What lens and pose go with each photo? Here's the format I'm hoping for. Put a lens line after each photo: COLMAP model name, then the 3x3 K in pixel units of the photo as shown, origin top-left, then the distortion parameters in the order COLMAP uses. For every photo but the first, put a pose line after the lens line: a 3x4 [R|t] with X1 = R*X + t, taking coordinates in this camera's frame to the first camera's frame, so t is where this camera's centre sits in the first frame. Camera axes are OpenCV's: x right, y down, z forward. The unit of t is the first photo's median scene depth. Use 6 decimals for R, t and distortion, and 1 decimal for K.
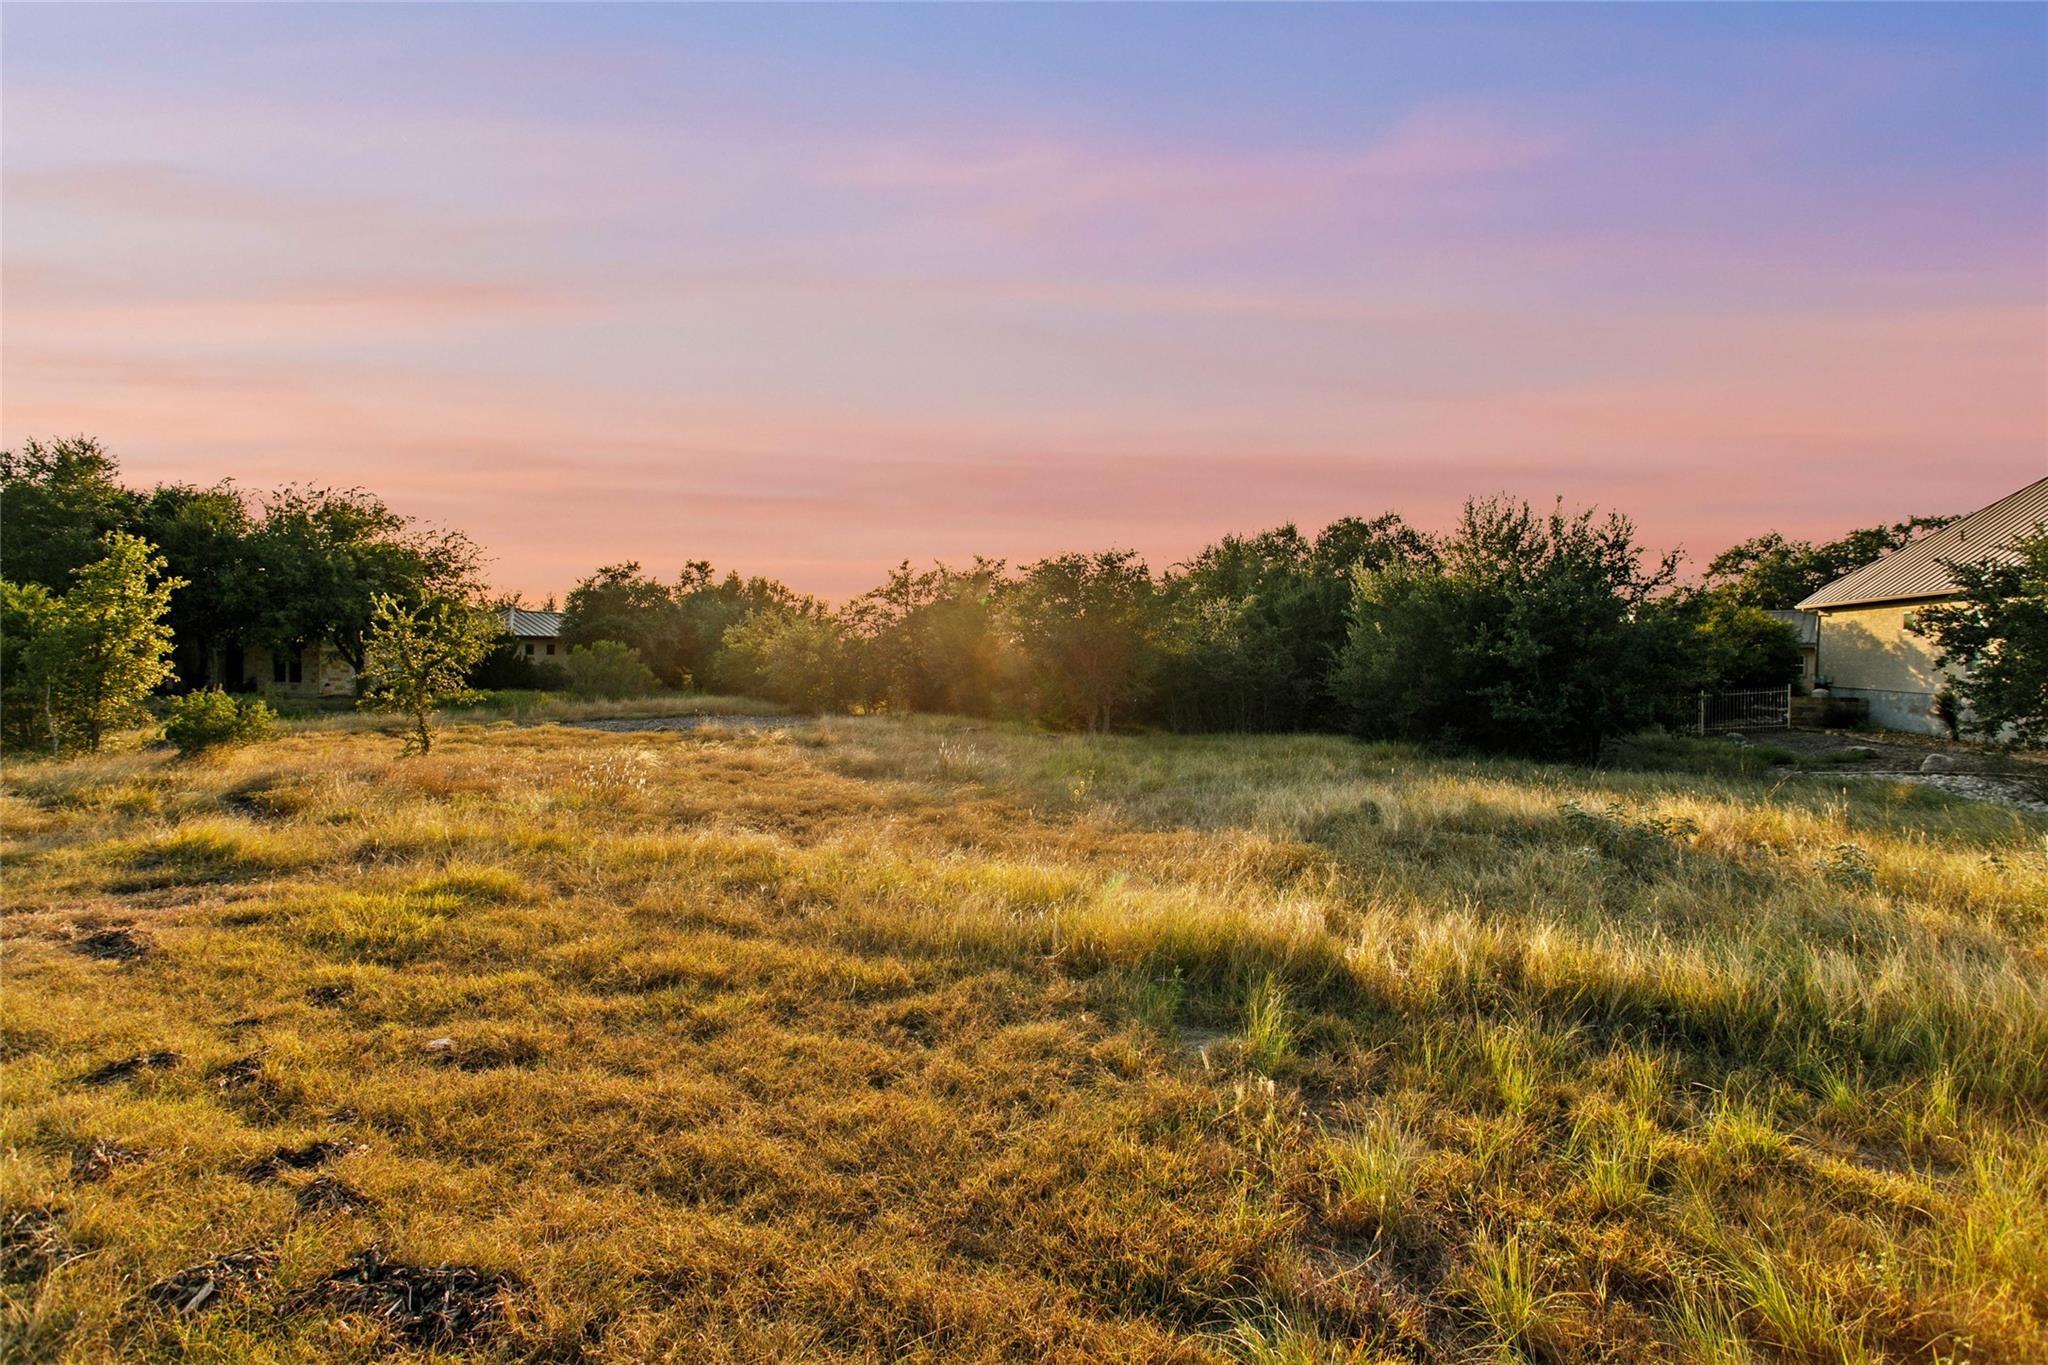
lens RADIAL K [[974.8, 0, 1019.0], [0, 974.8, 681.0], [0, 0, 1]] dist [0.006730, 0.000621]
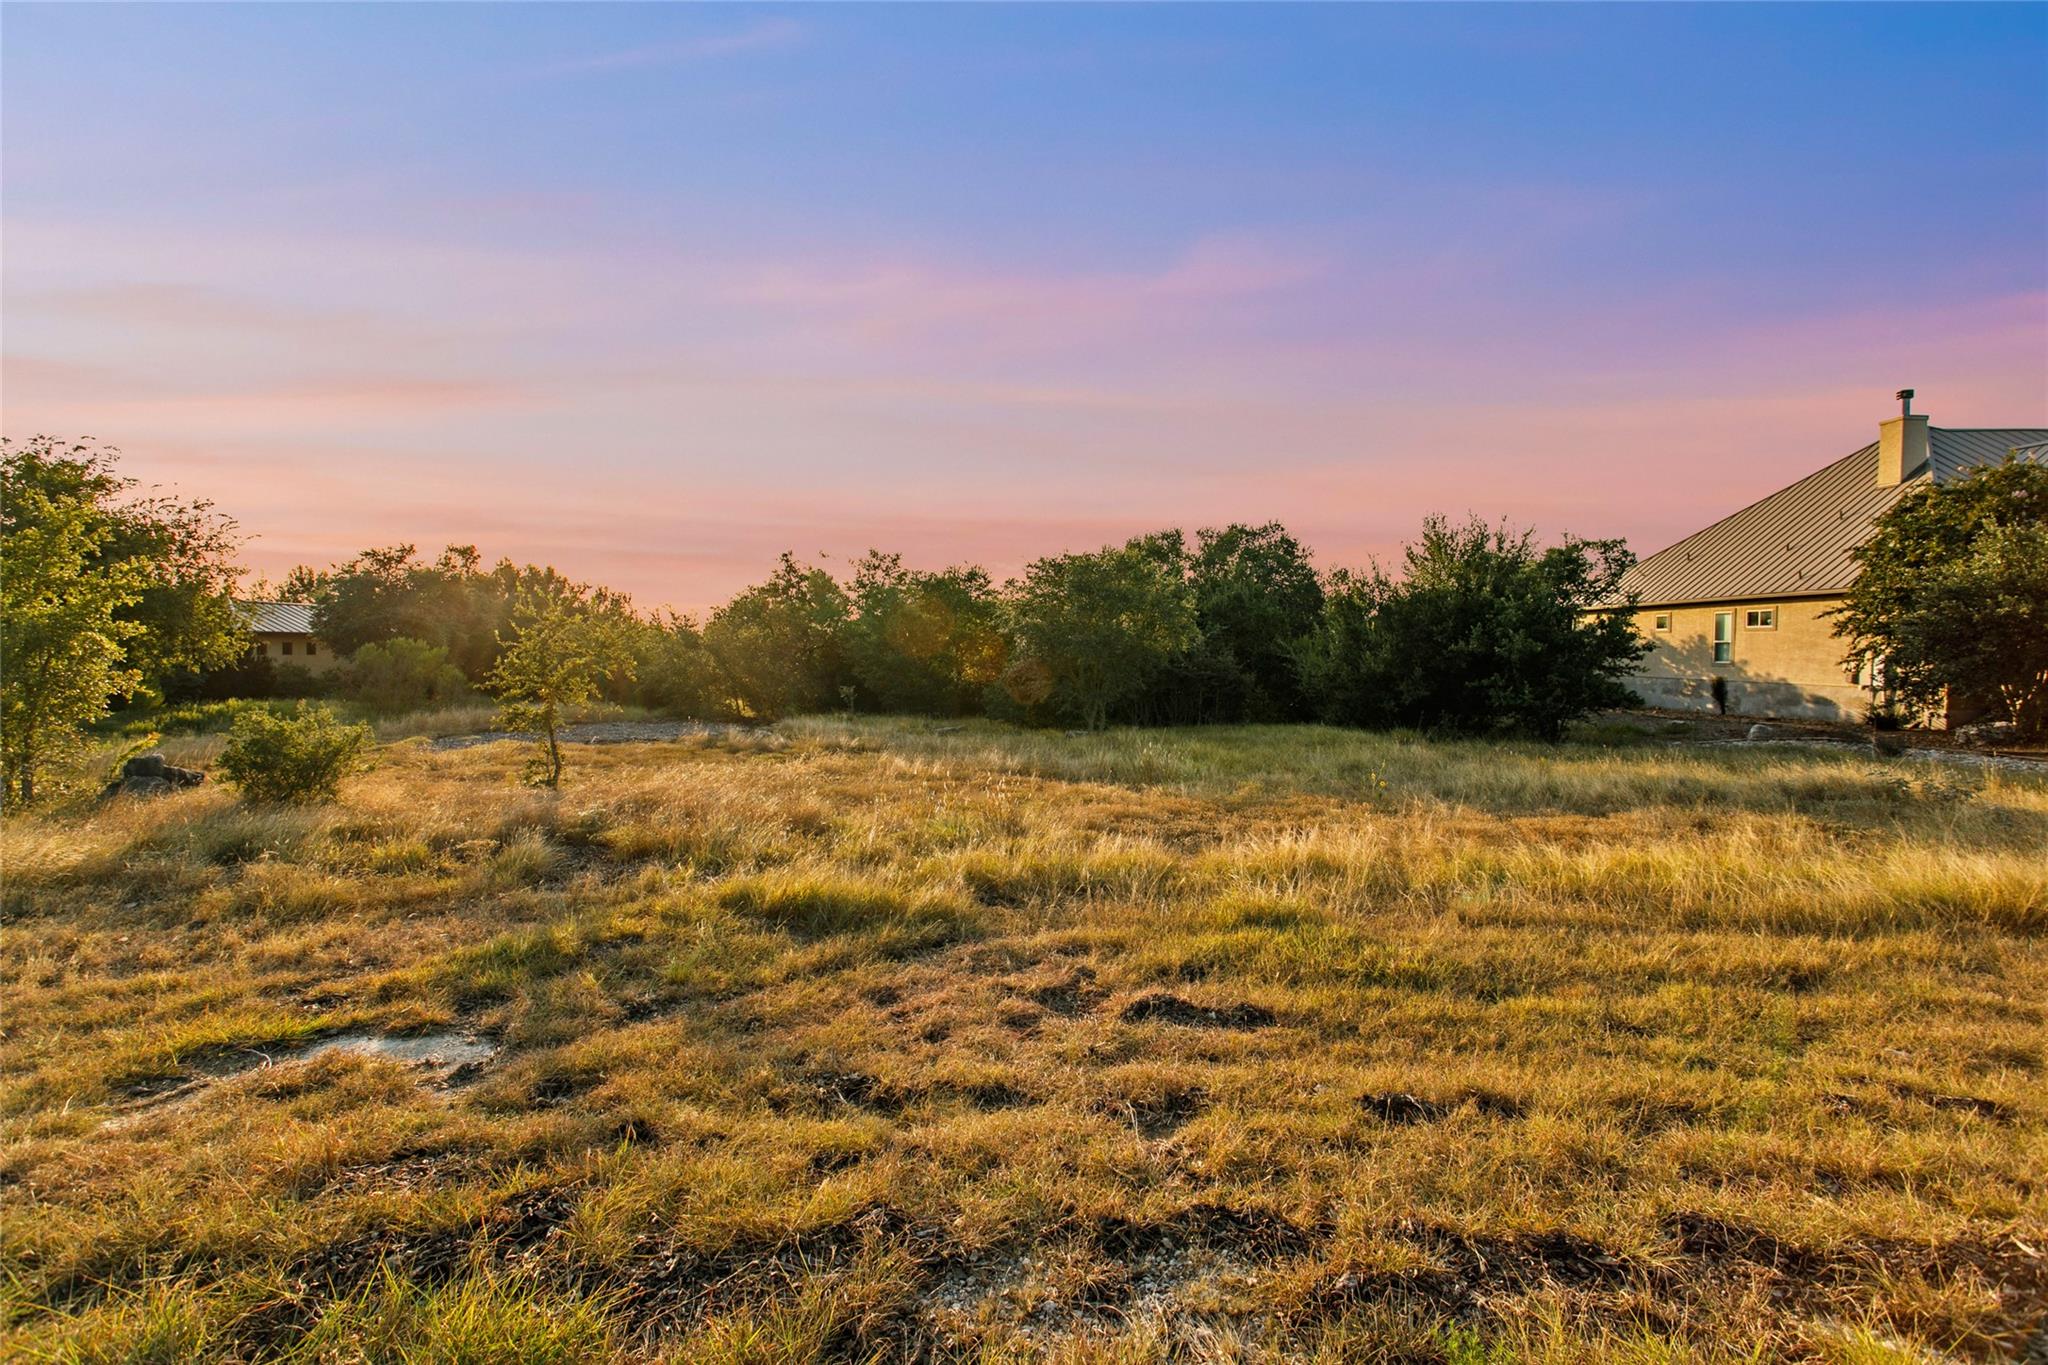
lens RADIAL K [[974.8, 0, 1020.6], [0, 974.8, 679.8], [0, 0, 1]] dist [0.006730, 0.000621]
pose [[0.950421, -0.014623, 0.310621, -0.203605], [0.013483, 0.999892, 0.005818, -0.003100], [-0.310673, -0.001341, 0.950516, 0.038335]]
